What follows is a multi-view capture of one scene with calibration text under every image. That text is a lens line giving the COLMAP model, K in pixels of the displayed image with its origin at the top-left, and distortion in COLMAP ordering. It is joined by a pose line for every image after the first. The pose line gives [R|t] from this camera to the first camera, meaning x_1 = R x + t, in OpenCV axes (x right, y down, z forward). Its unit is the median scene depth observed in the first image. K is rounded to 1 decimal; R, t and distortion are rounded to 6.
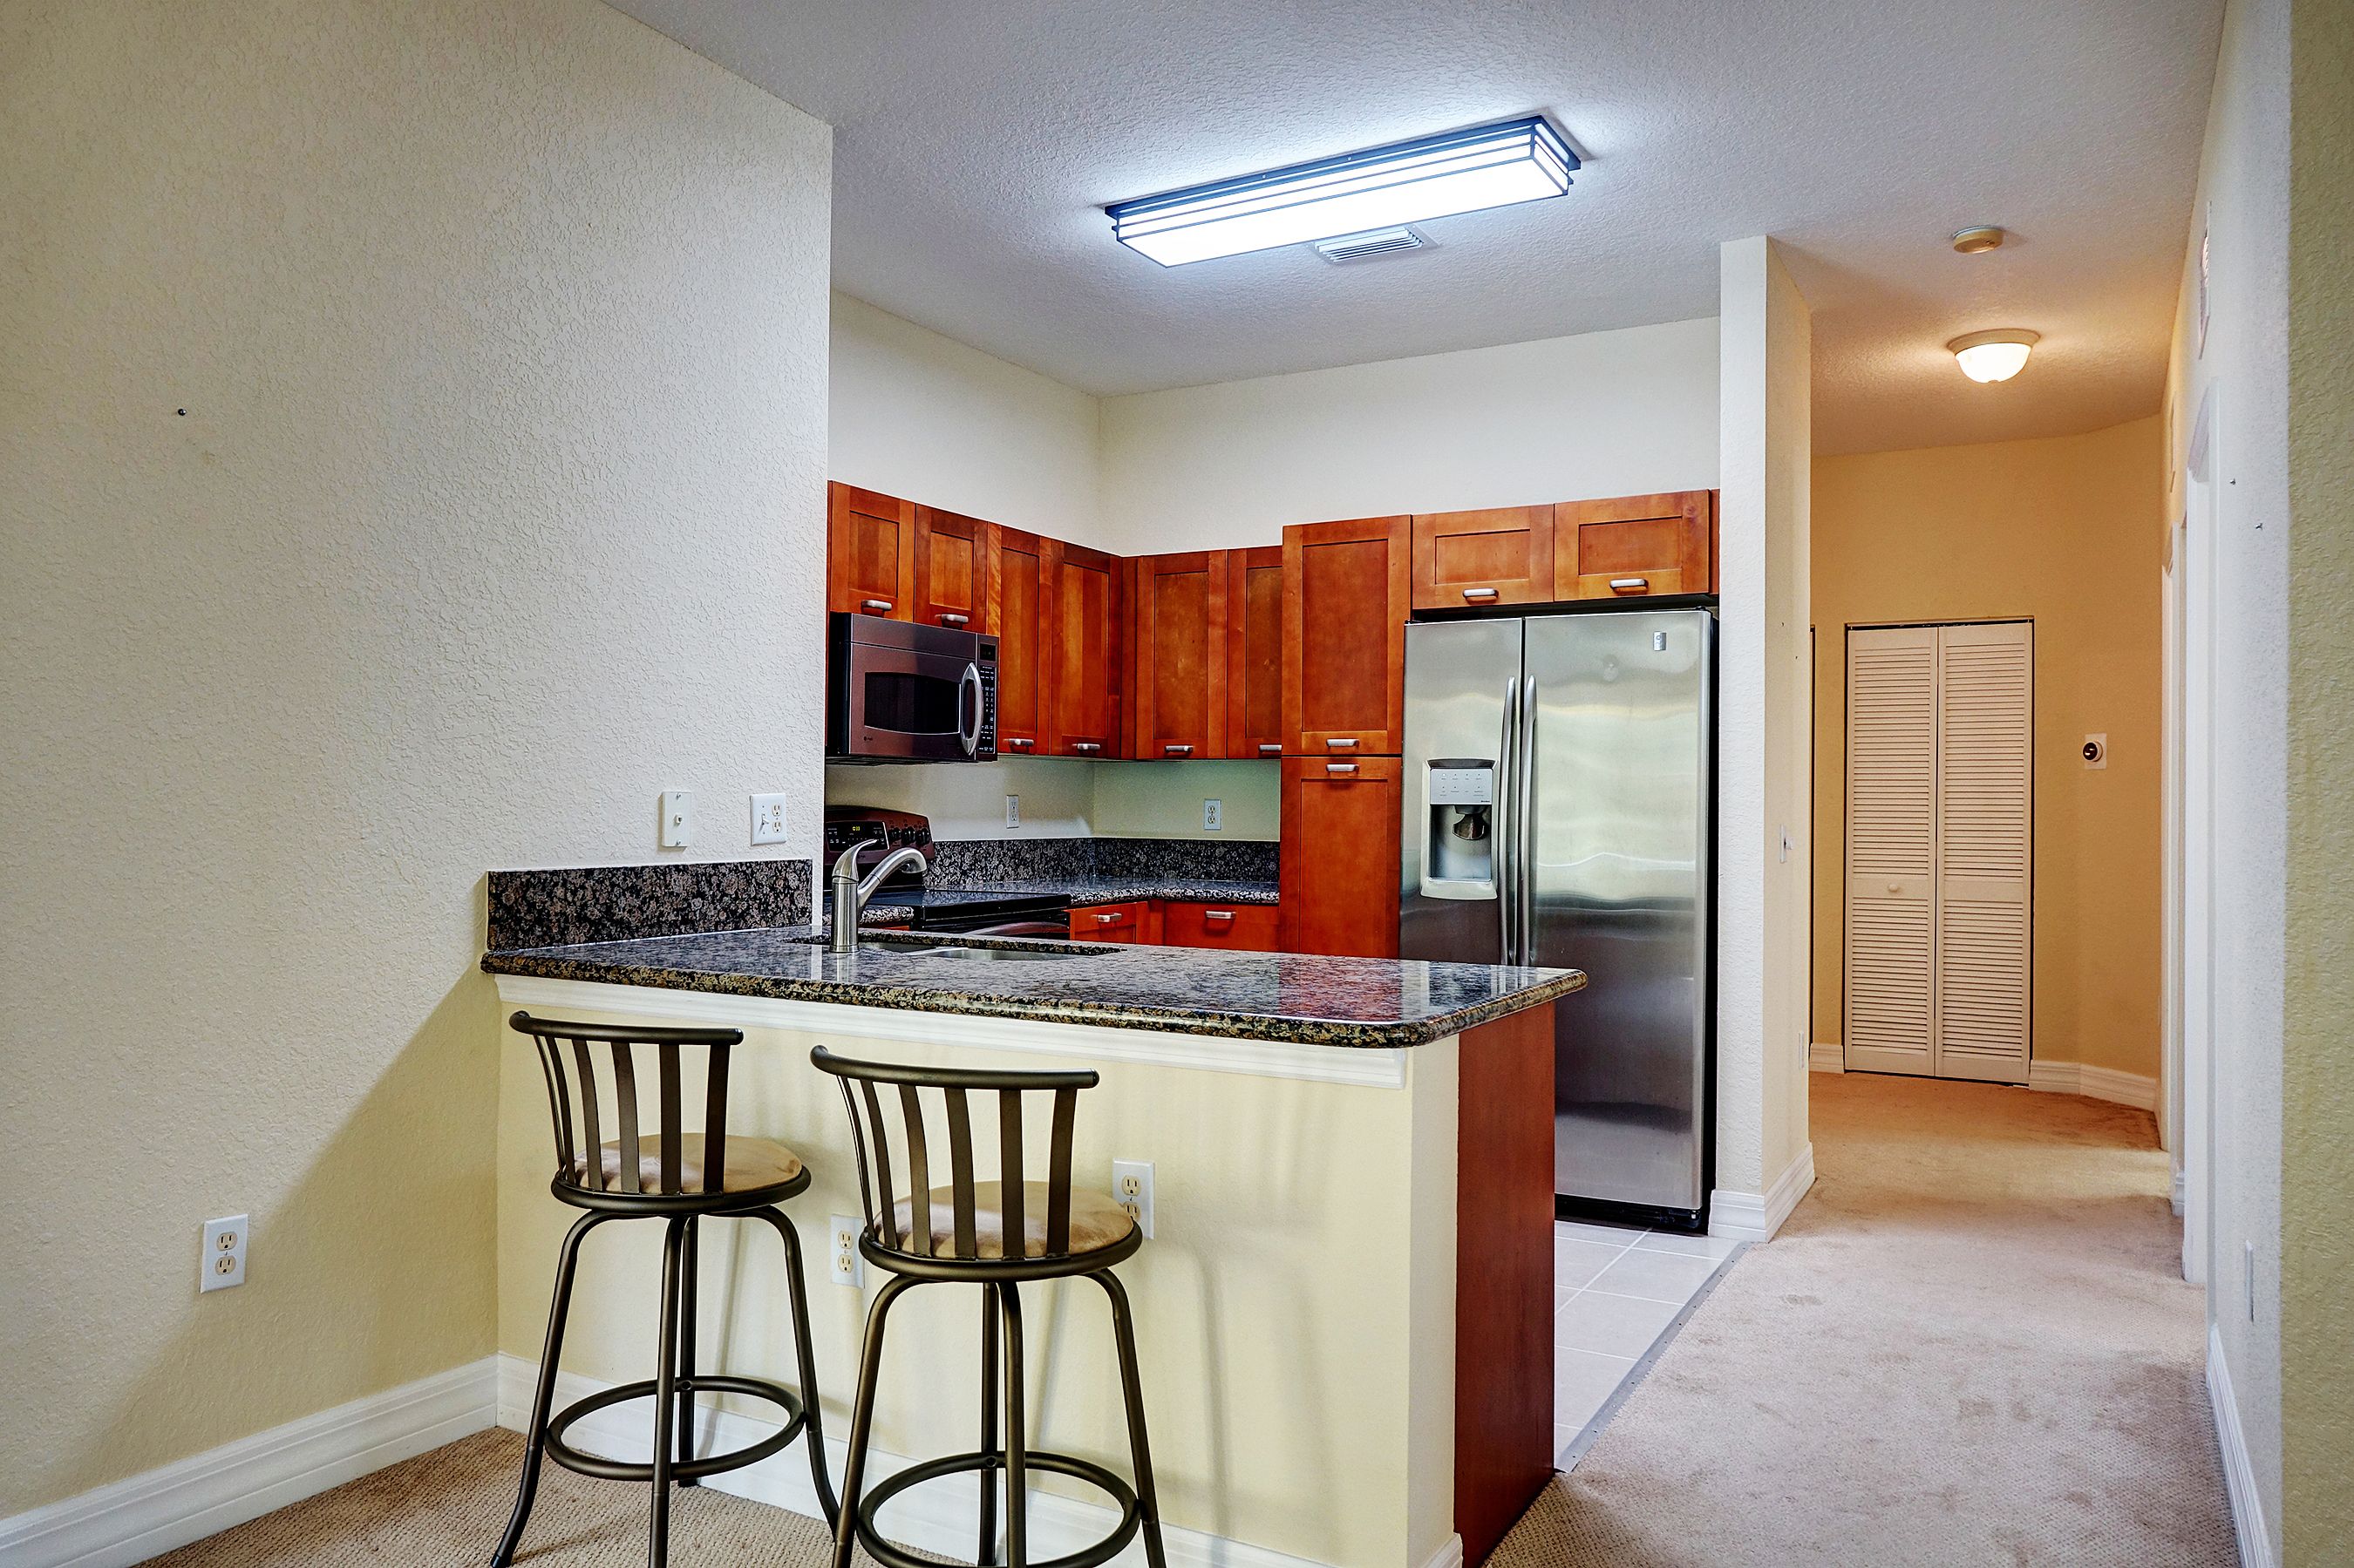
lens RADIAL K [[1633.3, 0, 1177.0], [0, 1633.3, 784.0], [0, 0, 1]] dist [0.003561, -0.001539]
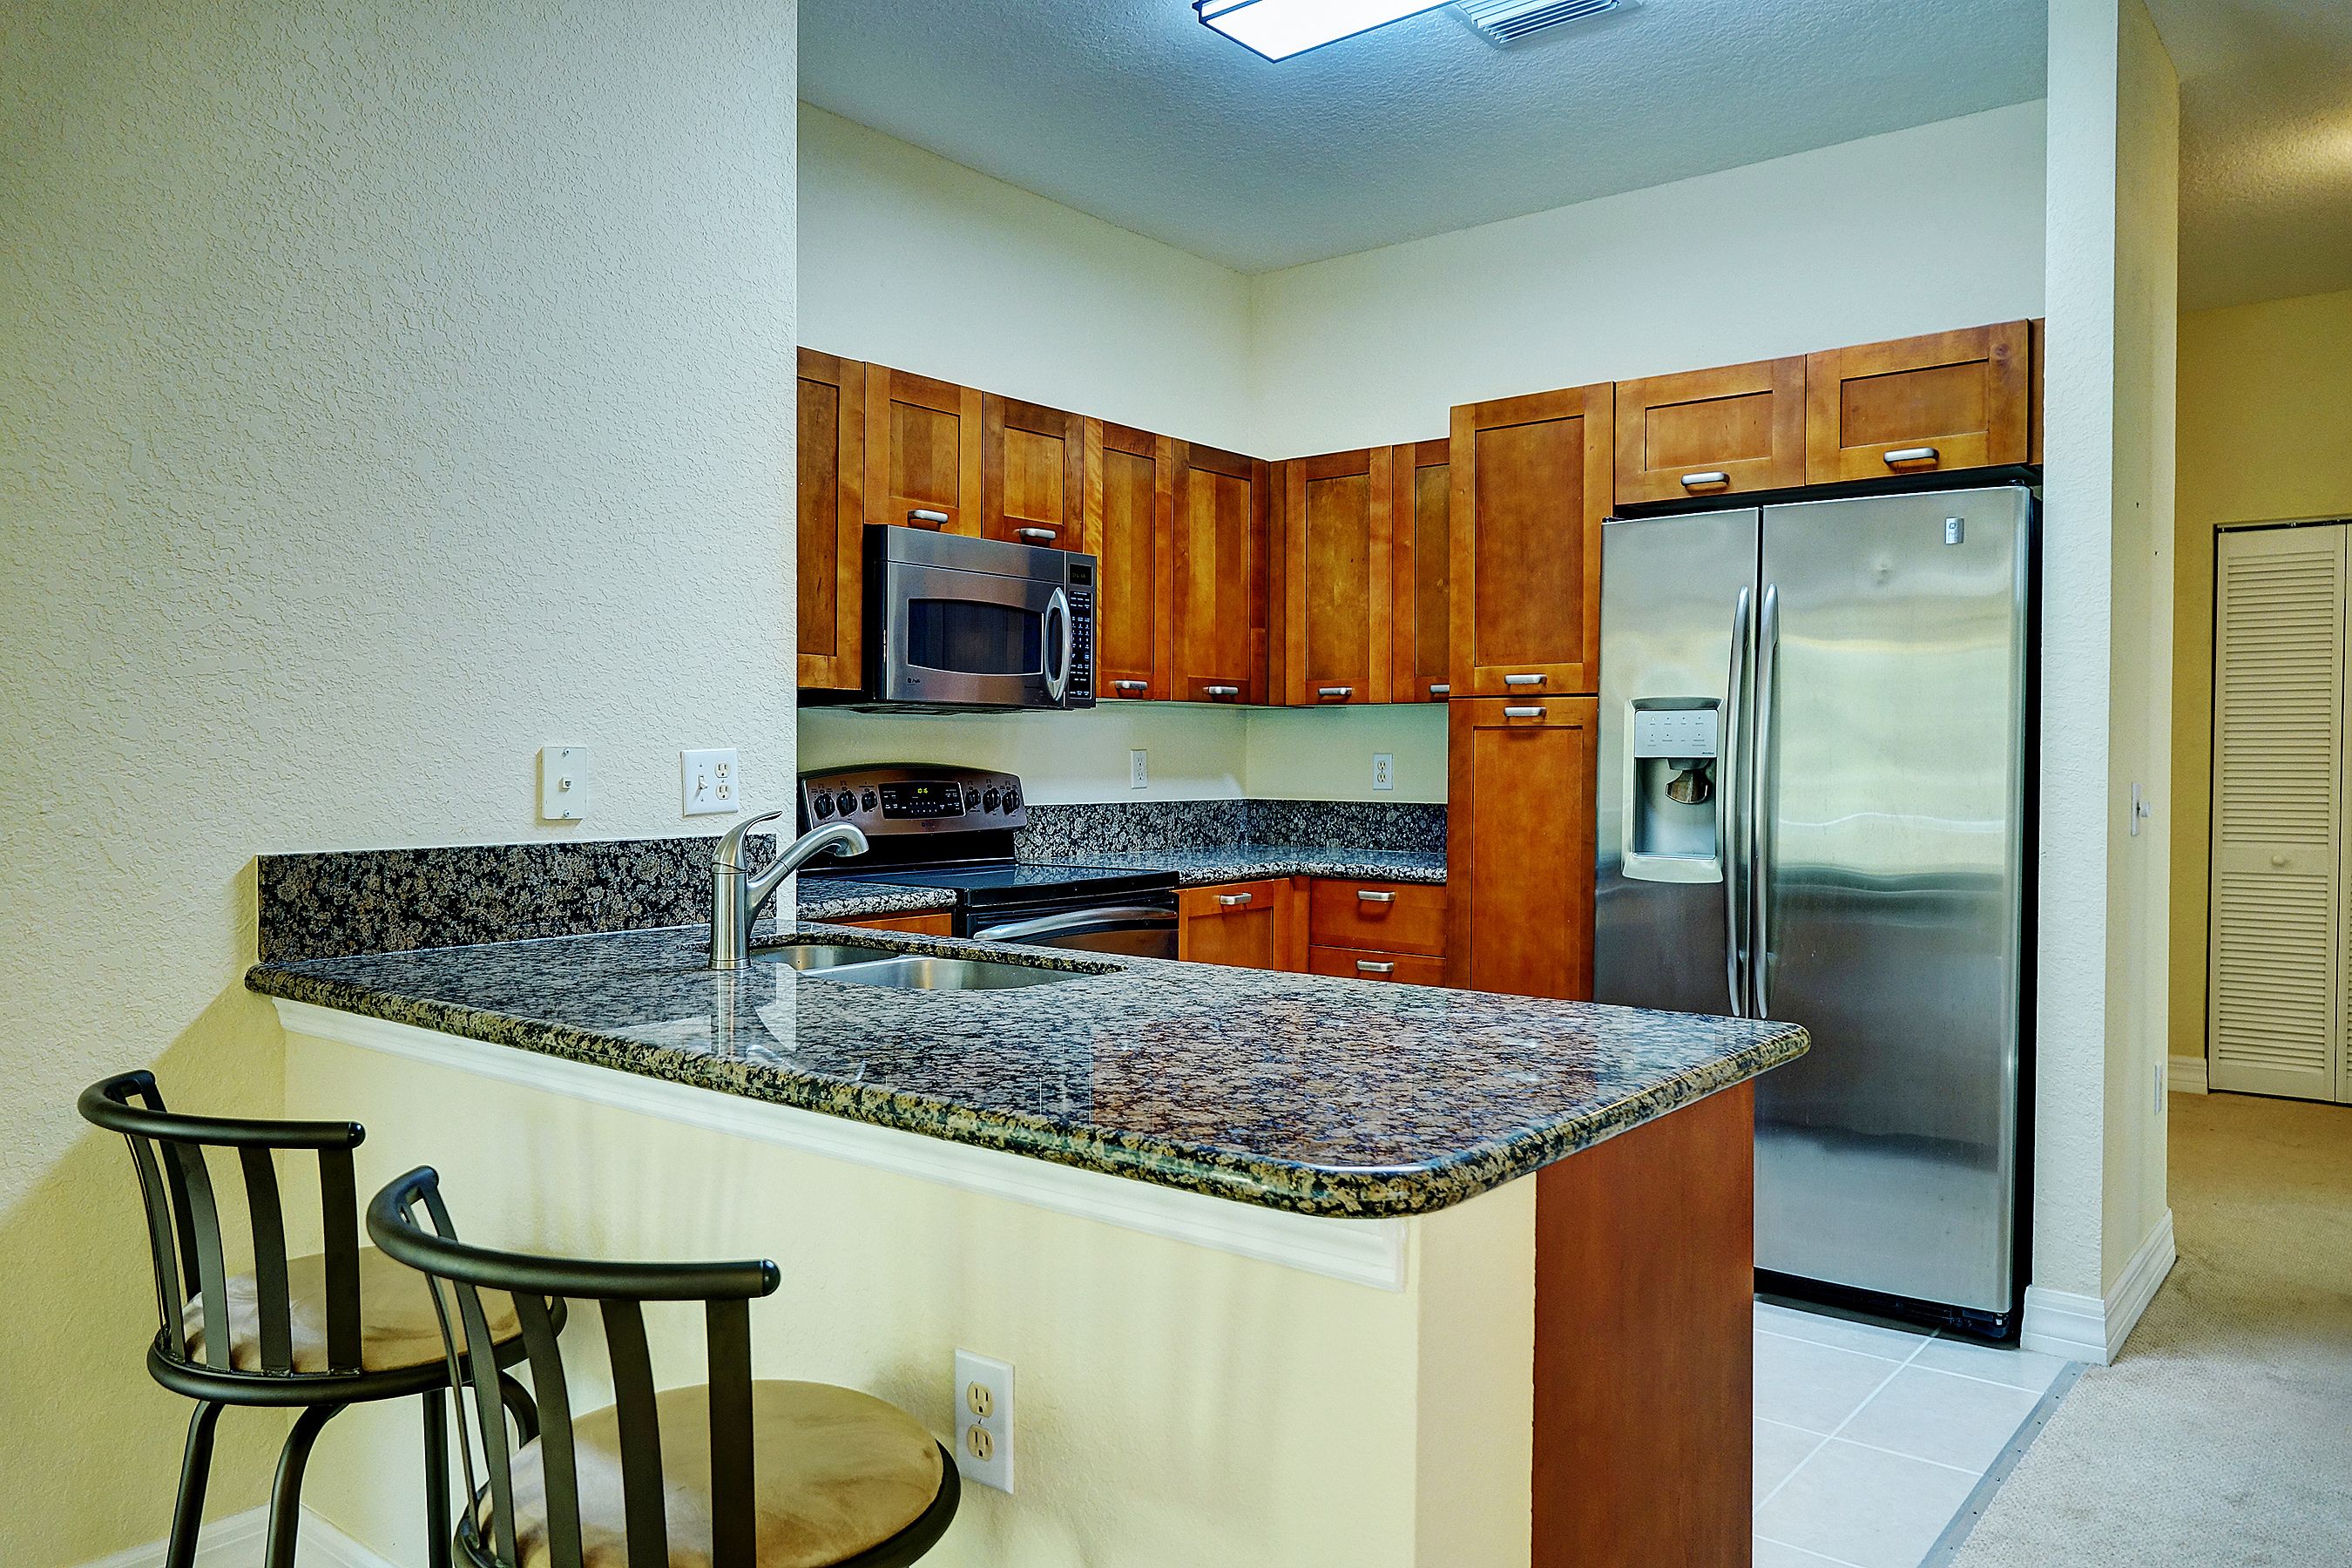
lens RADIAL K [[1632.2, 0, 1176.0], [0, 1632.2, 784.0], [0, 0, 1]] dist [0.003561, -0.001539]
pose [[0.986176, -0.003186, -0.165672, 0.068687], [0.007699, 0.999616, 0.026607, 0.002791], [0.165524, -0.027514, 0.985822, 0.207040]]
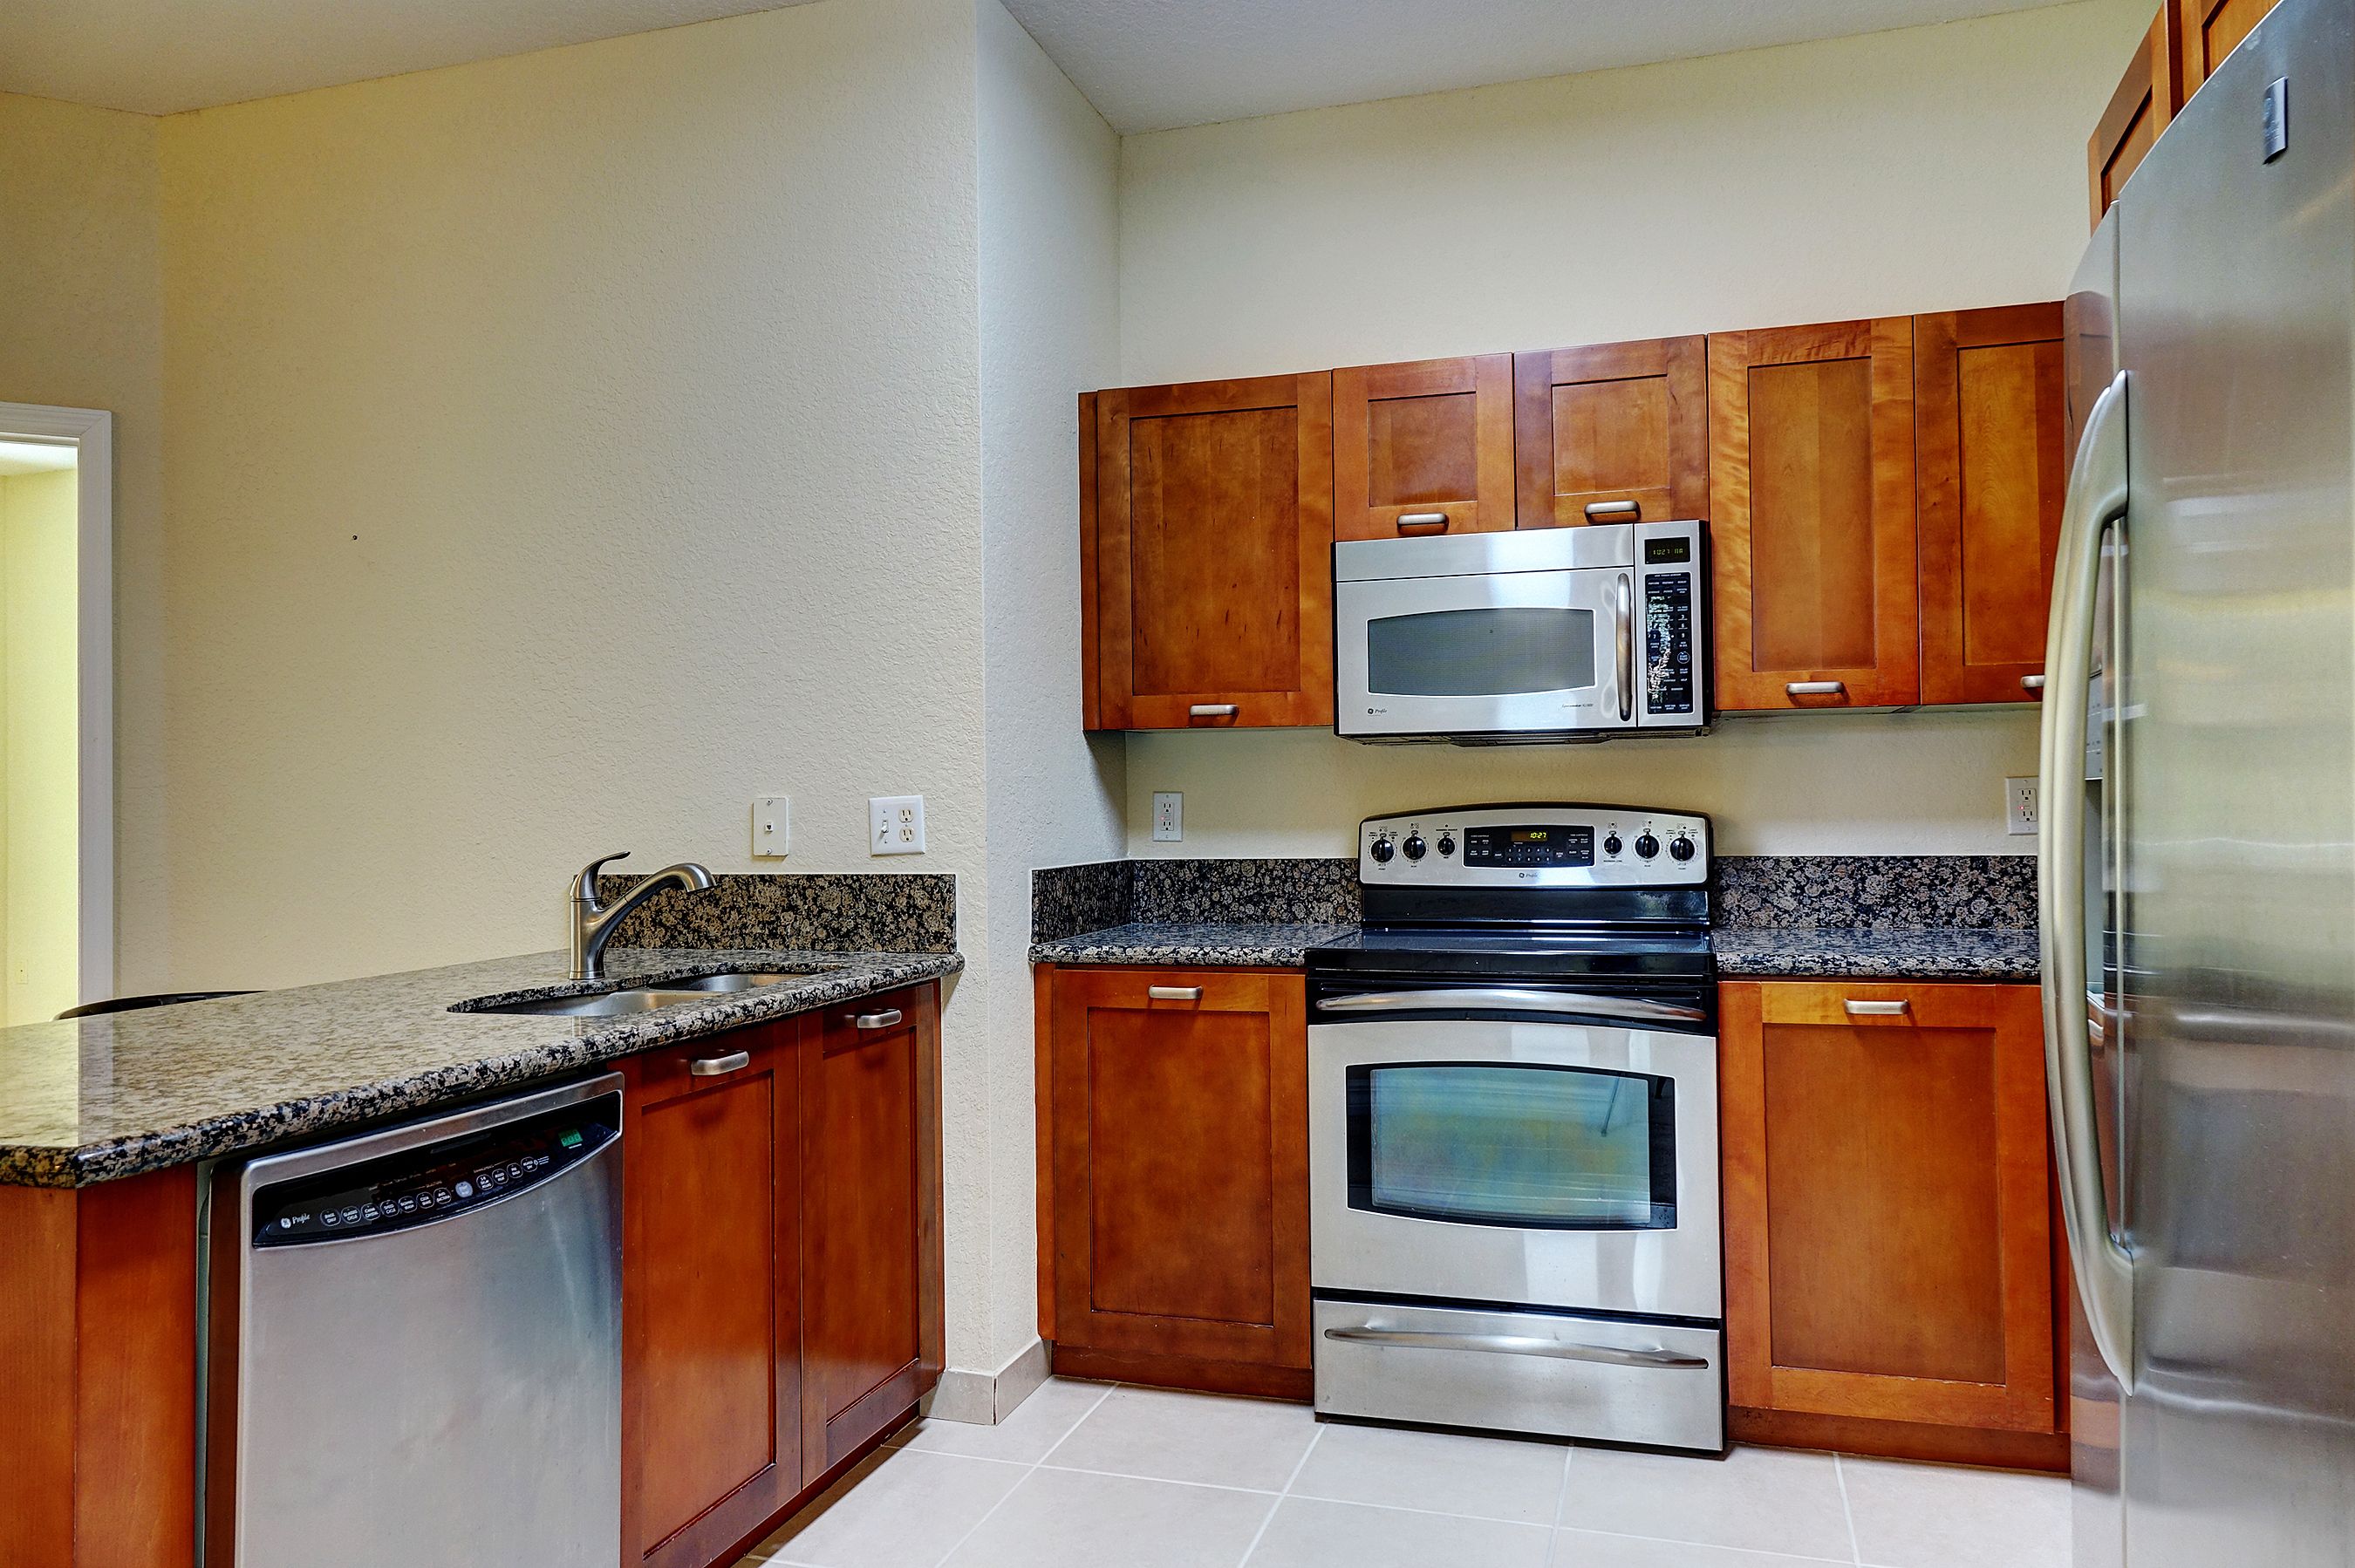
lens RADIAL K [[1616.3, 0, 1177.5], [0, 1616.3, 784.0], [0, 0, 1]] dist [0.004496, 0.001400]
pose [[0.210947, -0.024375, -0.977194, 0.454230], [0.026905, 0.999455, -0.019122, 0.014553], [0.977127, -0.022257, 0.211488, 0.713277]]
